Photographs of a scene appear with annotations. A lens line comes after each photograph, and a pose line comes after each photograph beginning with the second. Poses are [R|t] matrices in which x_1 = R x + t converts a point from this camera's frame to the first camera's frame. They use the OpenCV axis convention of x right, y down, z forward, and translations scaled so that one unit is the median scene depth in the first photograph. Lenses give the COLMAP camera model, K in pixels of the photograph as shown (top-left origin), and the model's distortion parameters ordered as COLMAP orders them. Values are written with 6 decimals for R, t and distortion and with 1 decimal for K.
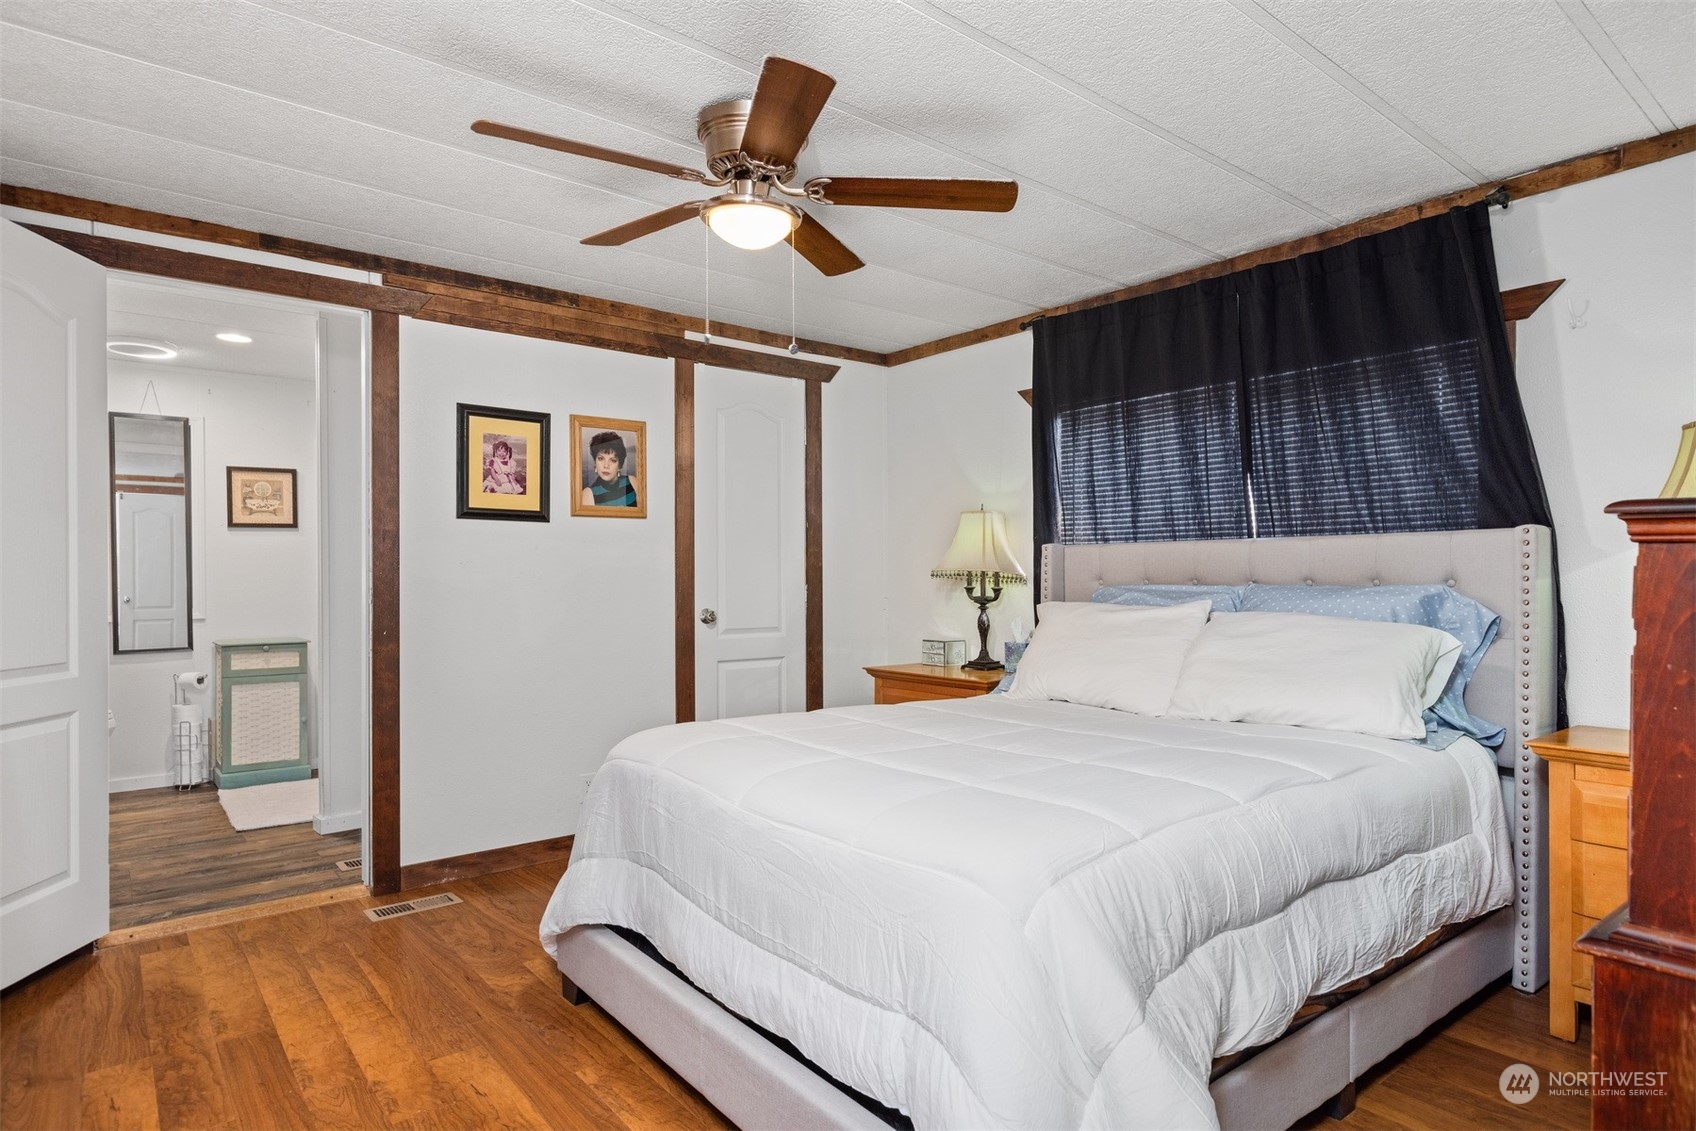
lens RADIAL K [[943.6, 0, 846.6], [0, 943.6, 578.7], [0, 0, 1]] dist [0.007502, -0.000893]
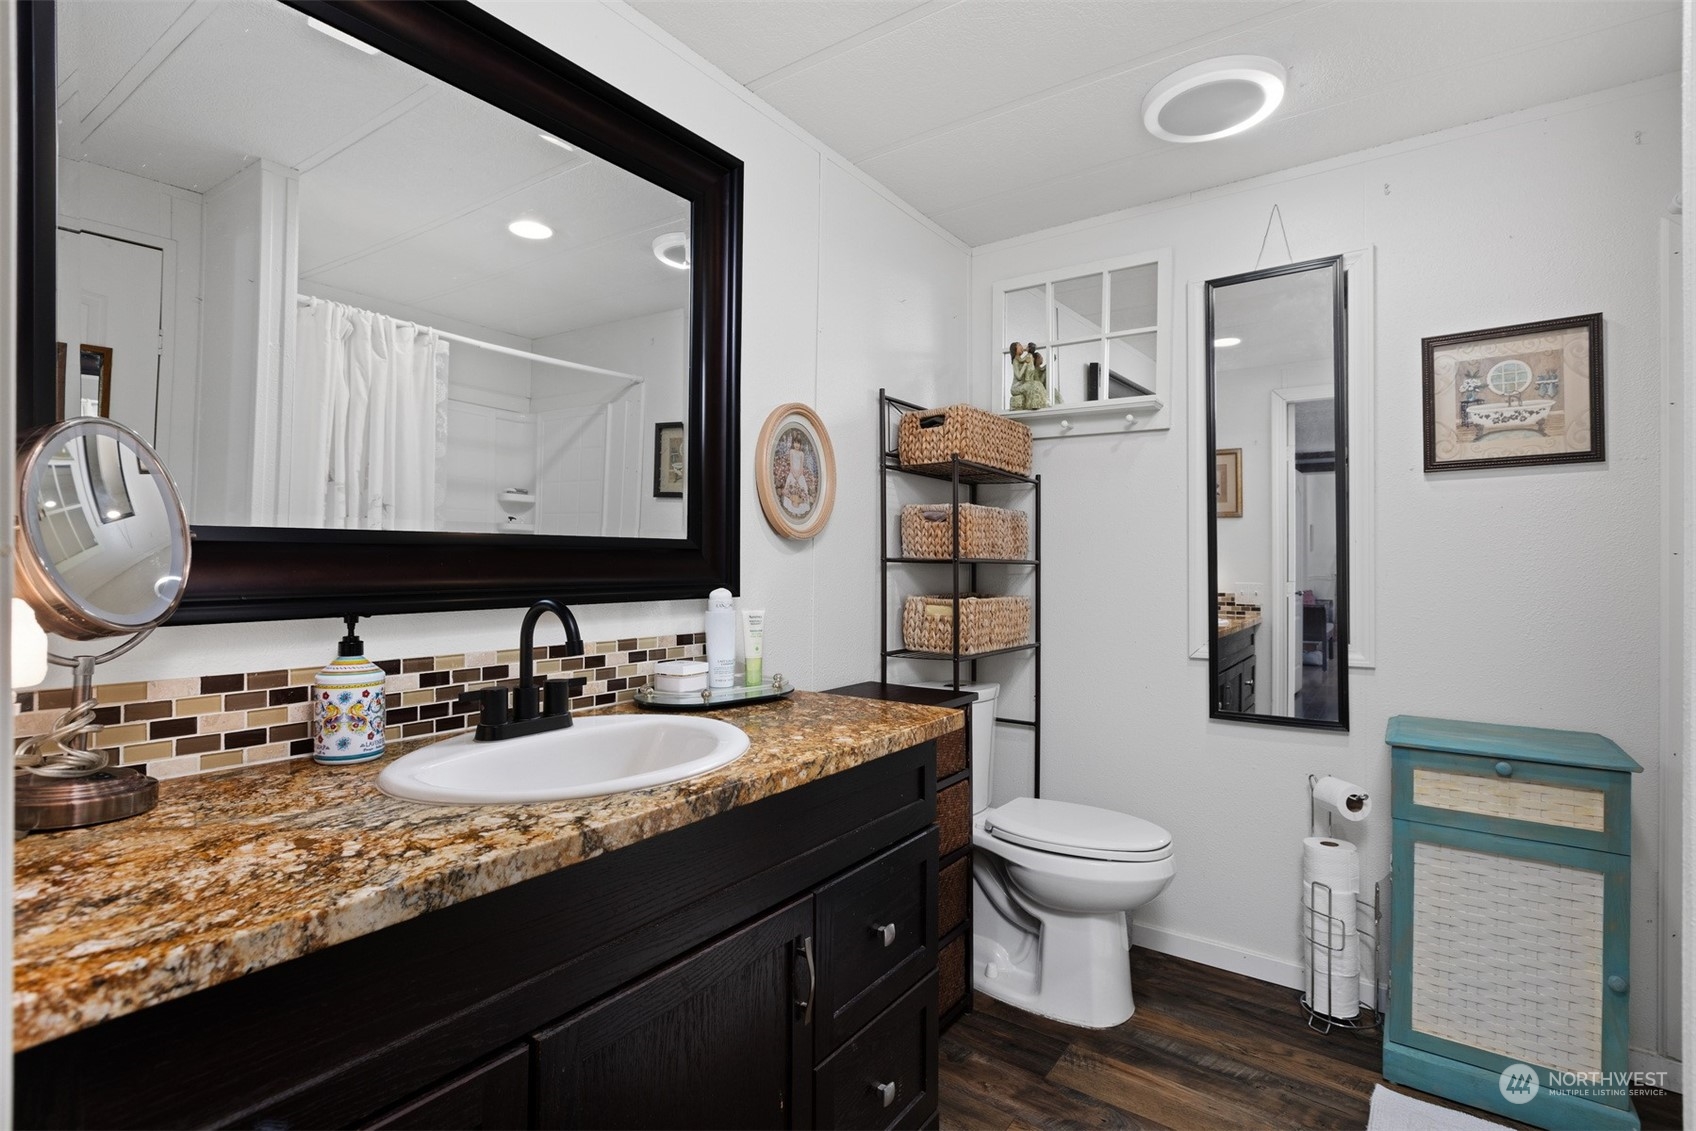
lens RADIAL K [[805.0, 0, 846.5], [0, 805.0, 573.0], [0, 0, 1]] dist [-0.004004, -0.000464]
pose [[0.270102, 0.004379, -0.962822, -0.366951], [-0.002100, 0.999990, 0.003959, -0.006963], [0.962829, 0.000952, 0.270109, 0.646912]]
